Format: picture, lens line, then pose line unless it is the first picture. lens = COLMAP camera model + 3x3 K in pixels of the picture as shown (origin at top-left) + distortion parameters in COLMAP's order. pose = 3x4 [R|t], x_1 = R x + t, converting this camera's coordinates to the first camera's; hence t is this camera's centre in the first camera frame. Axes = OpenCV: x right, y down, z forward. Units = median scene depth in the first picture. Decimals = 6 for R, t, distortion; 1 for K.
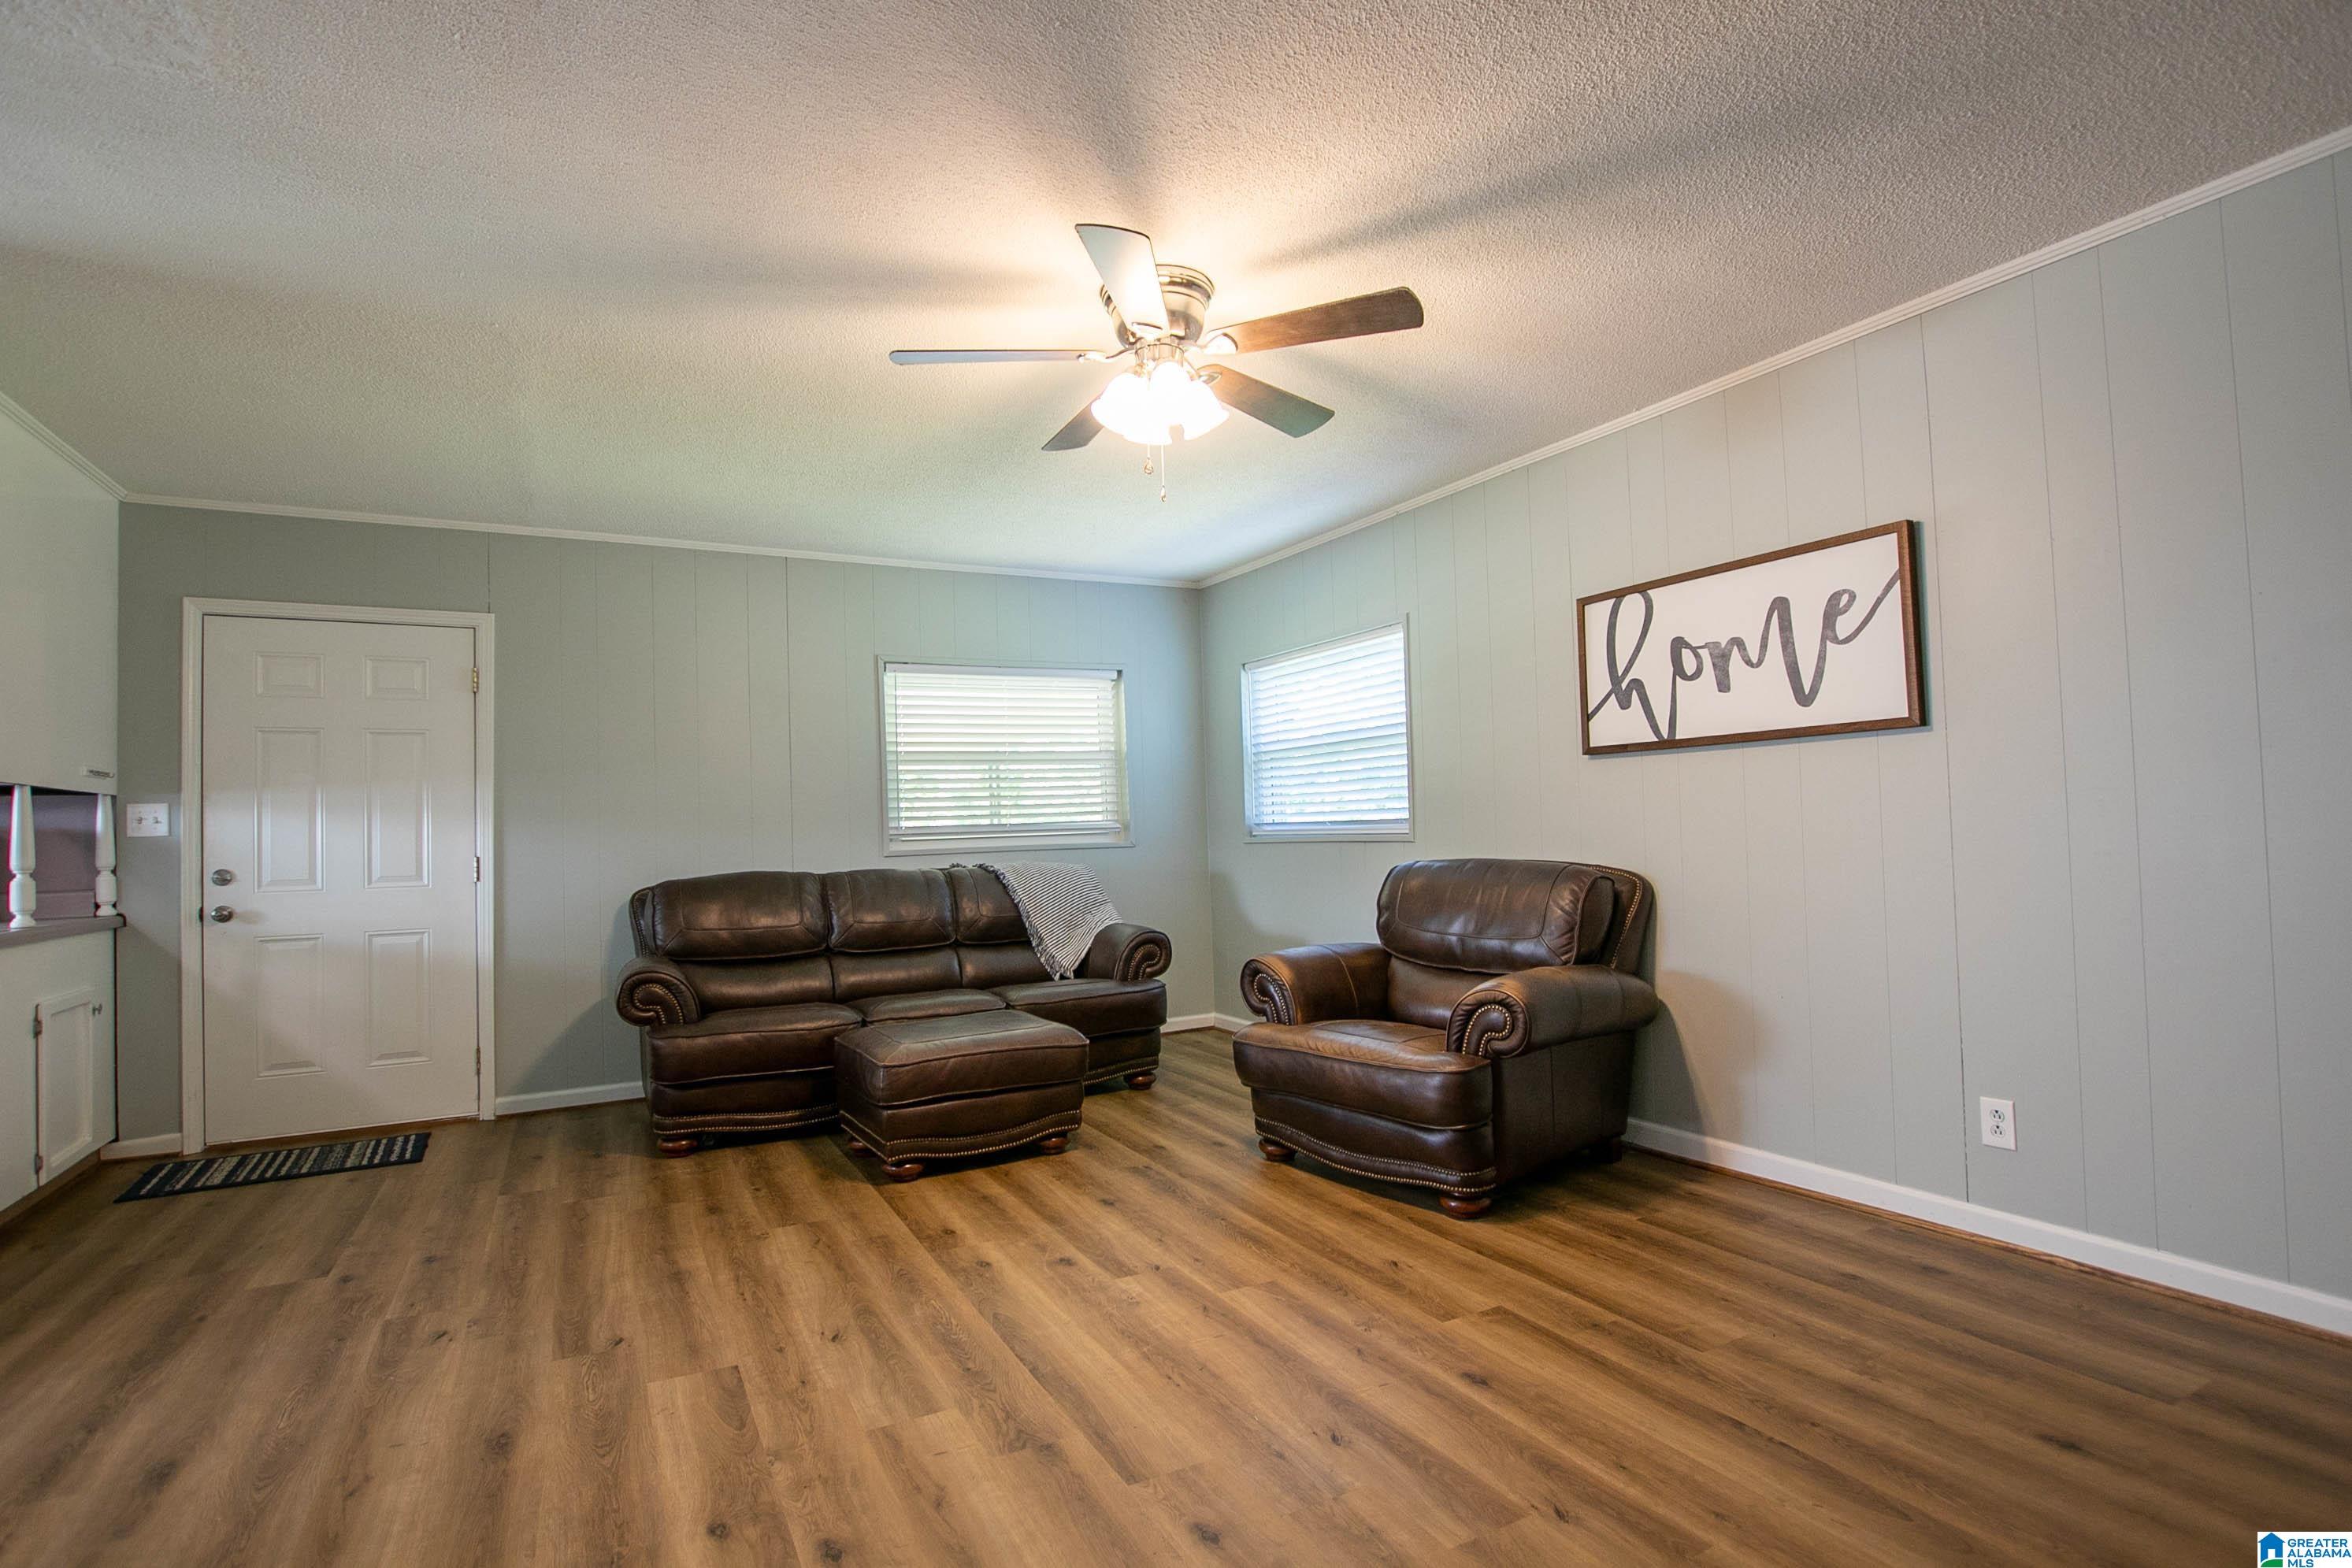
lens RADIAL K [[1075.3, 0, 1133.4], [0, 1075.3, 795.0], [0, 0, 1]] dist [-0.026110, 0.000125]
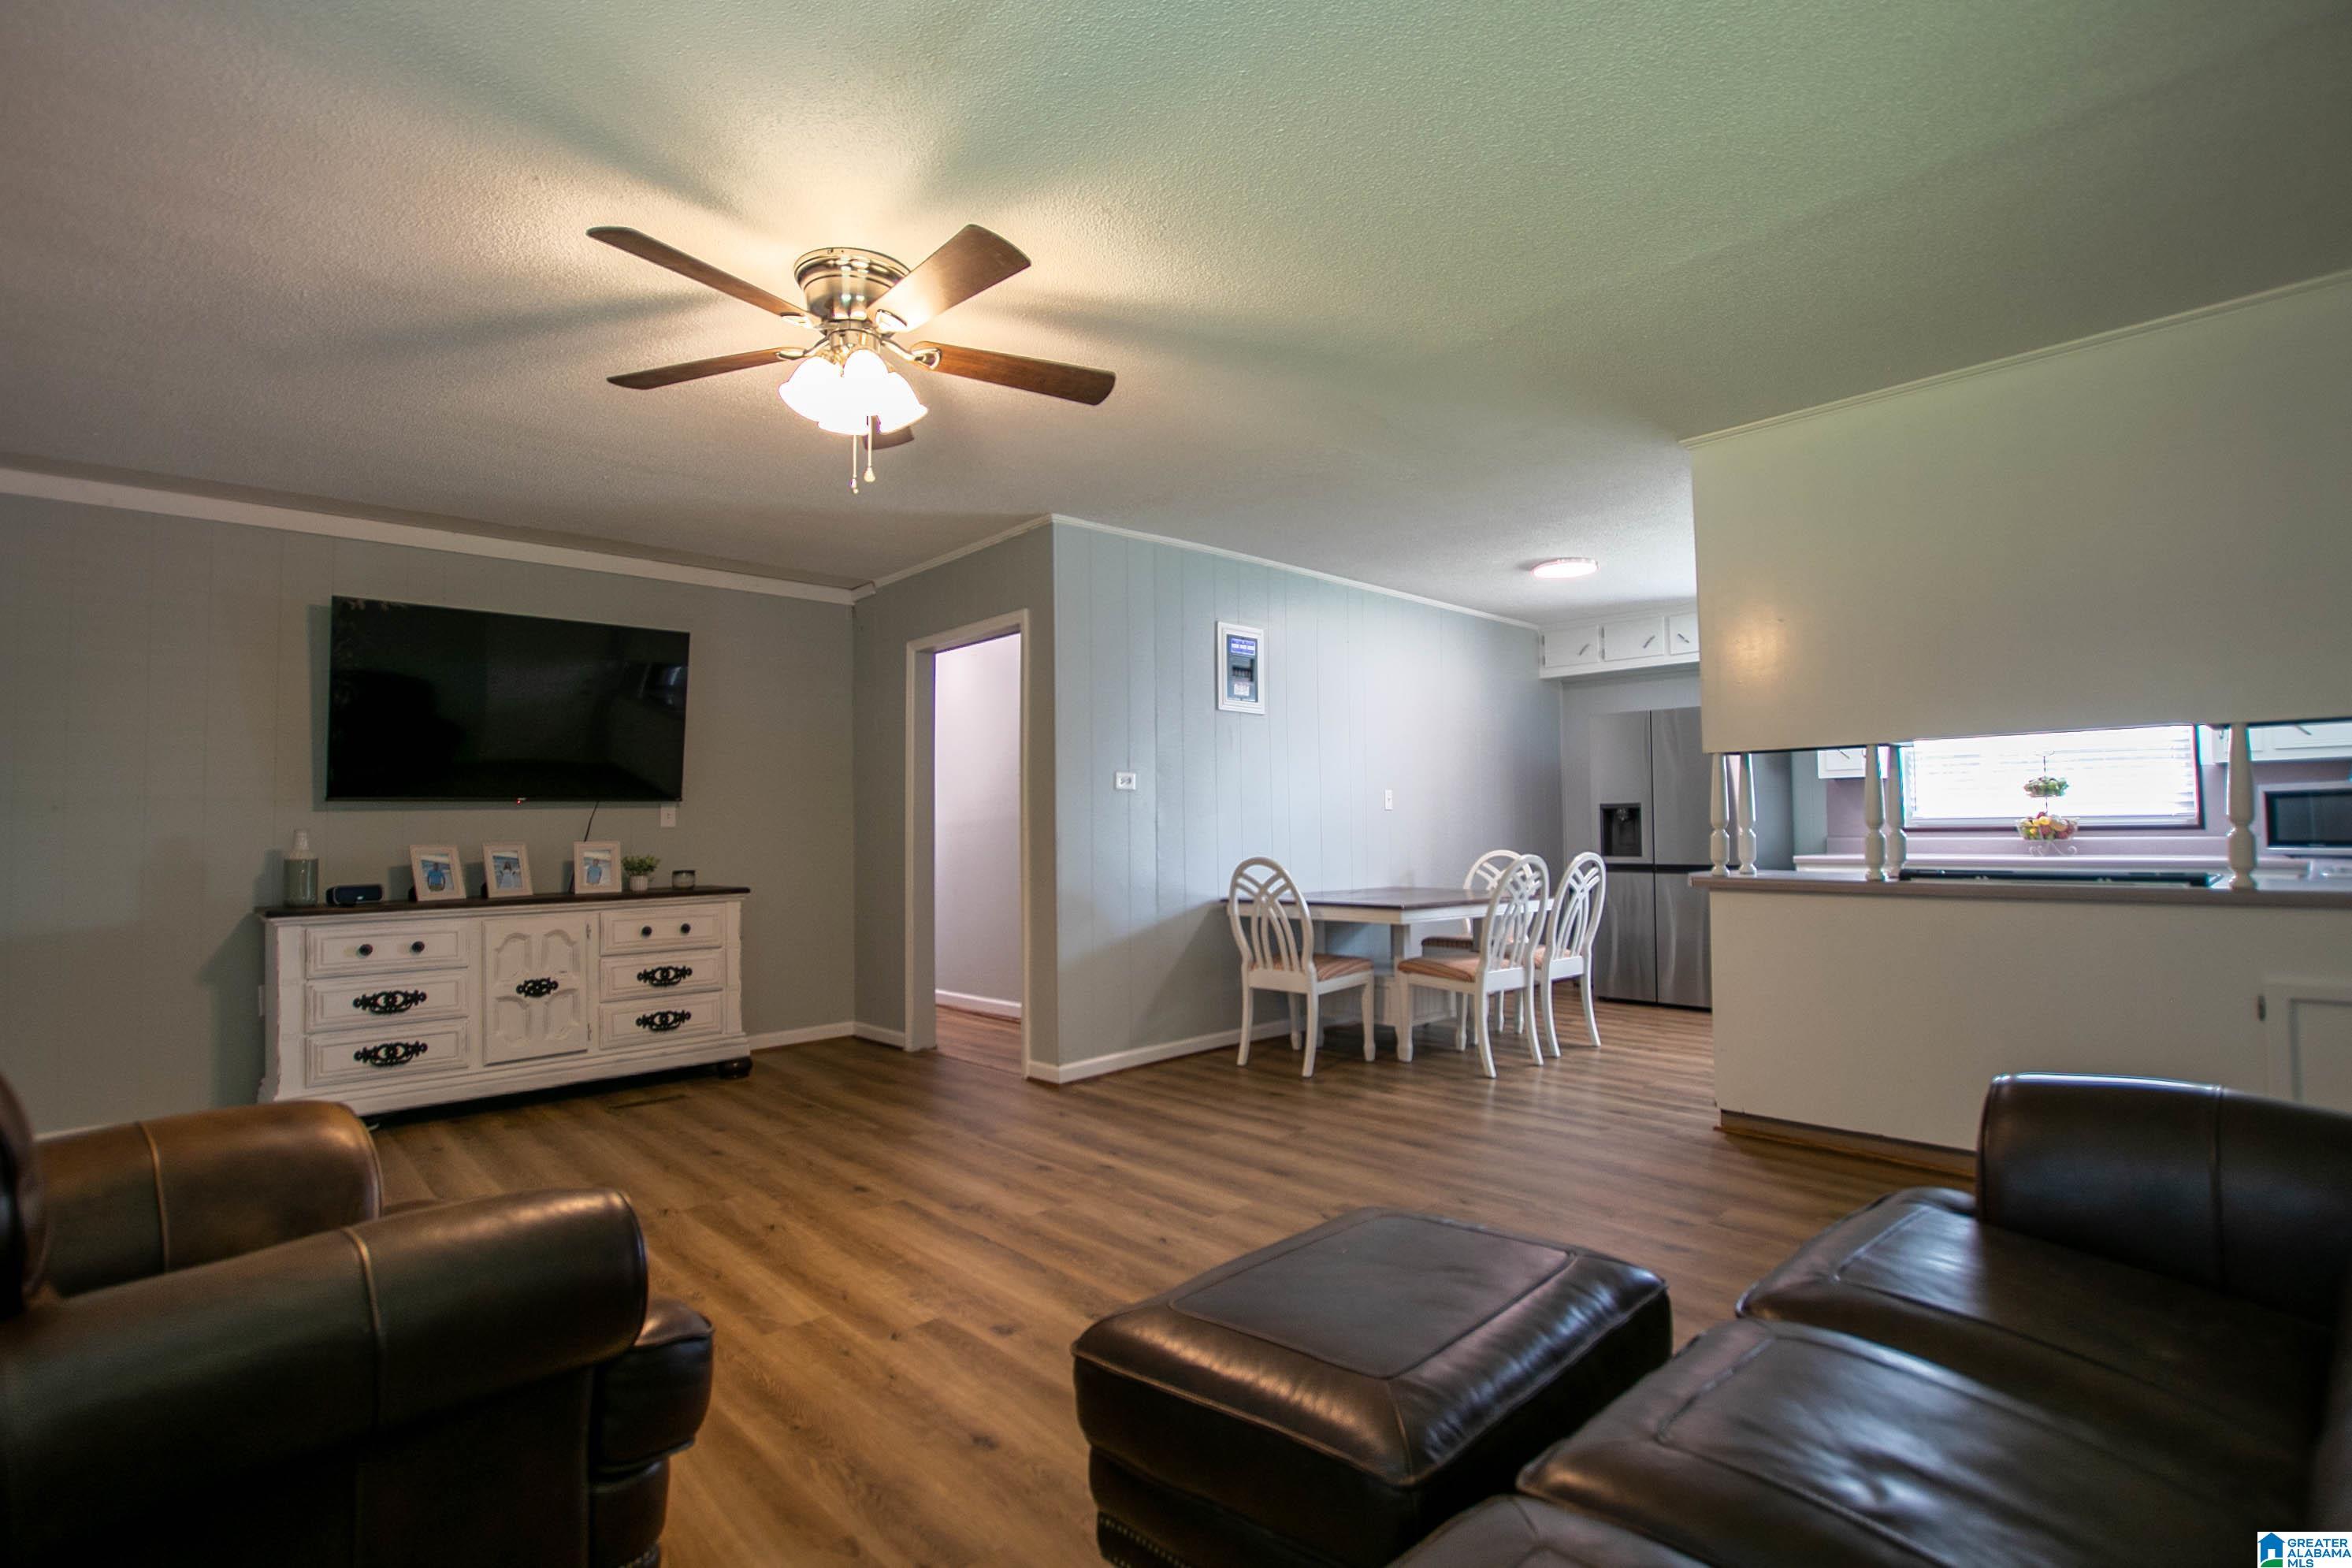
lens RADIAL K [[1075.4, 0, 1133.4], [0, 1075.4, 795.0], [0, 0, 1]] dist [-0.026110, 0.000125]
pose [[-0.965007, 0.033844, -0.260031, 0.034640], [0.051429, 0.996804, -0.061123, 0.052084], [0.257131, -0.072357, -0.963664, 1.467184]]
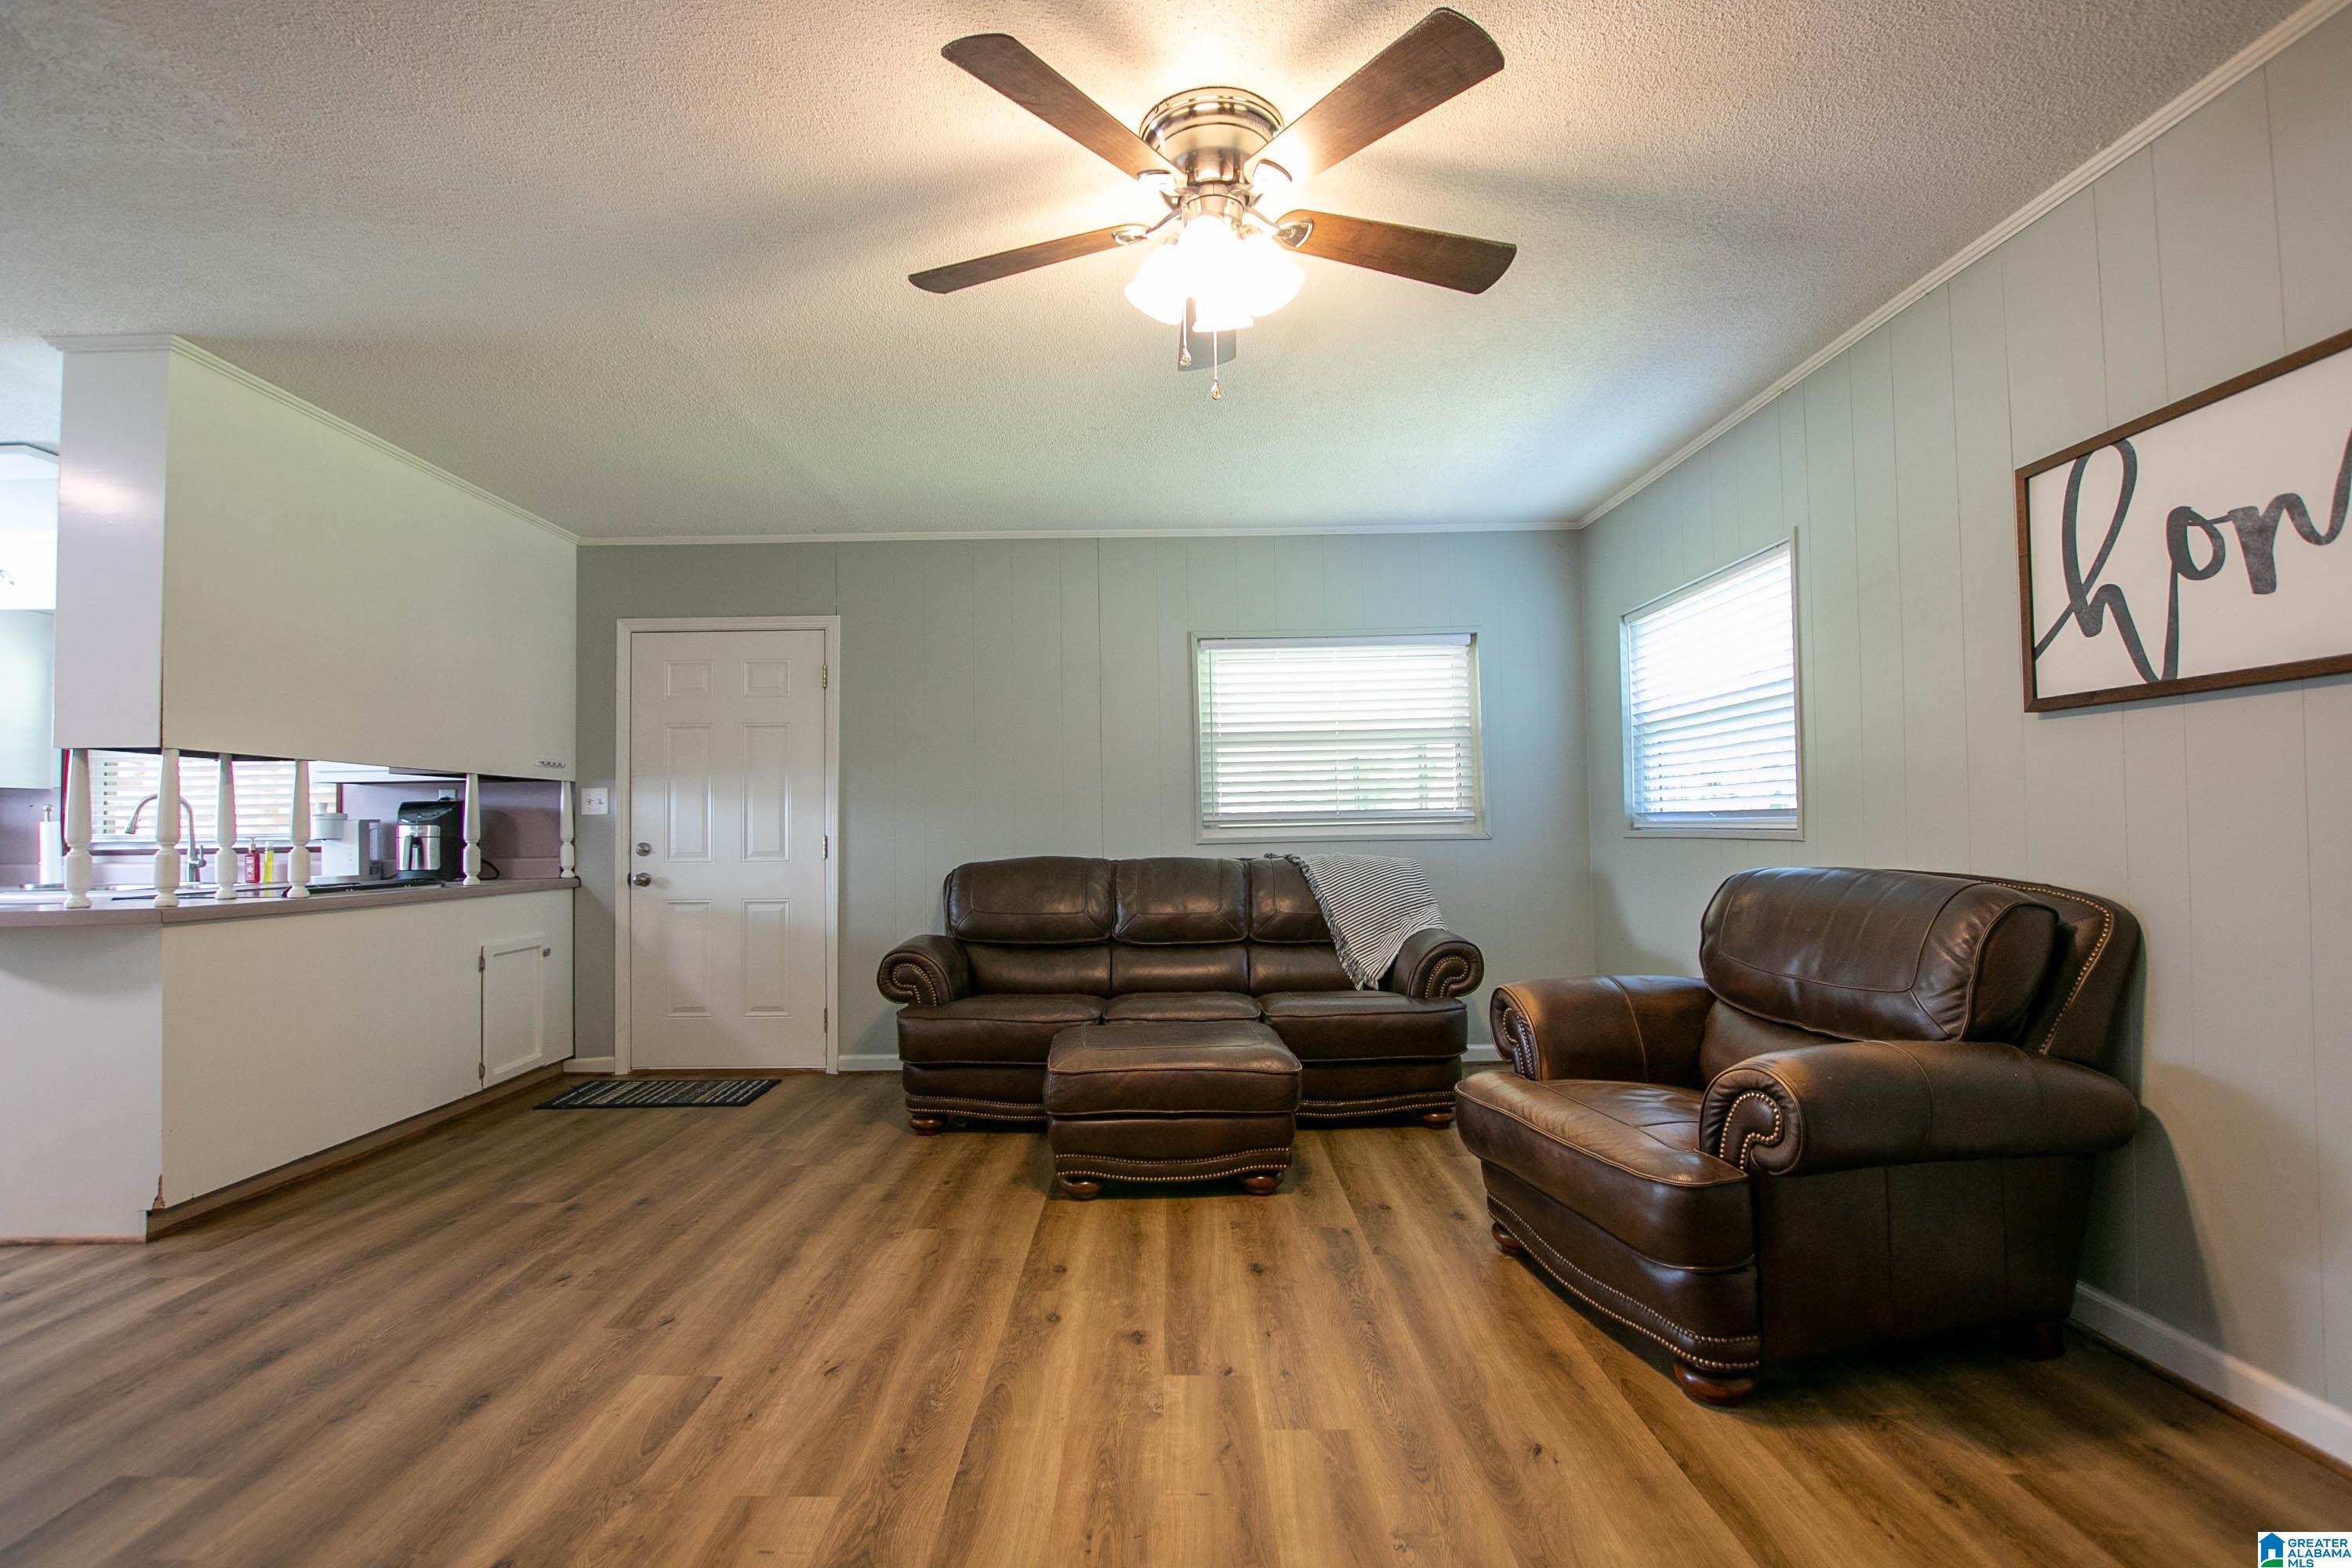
lens RADIAL K [[1068.4, 0, 1180.6], [0, 1068.4, 790.4], [0, 0, 1]] dist [-0.026758, 0.000927]
pose [[0.892201, 0.001055, -0.451638, 0.264591], [0.002821, 0.999965, 0.007910, 0.003366], [0.451630, -0.008331, 0.892166, 0.219861]]
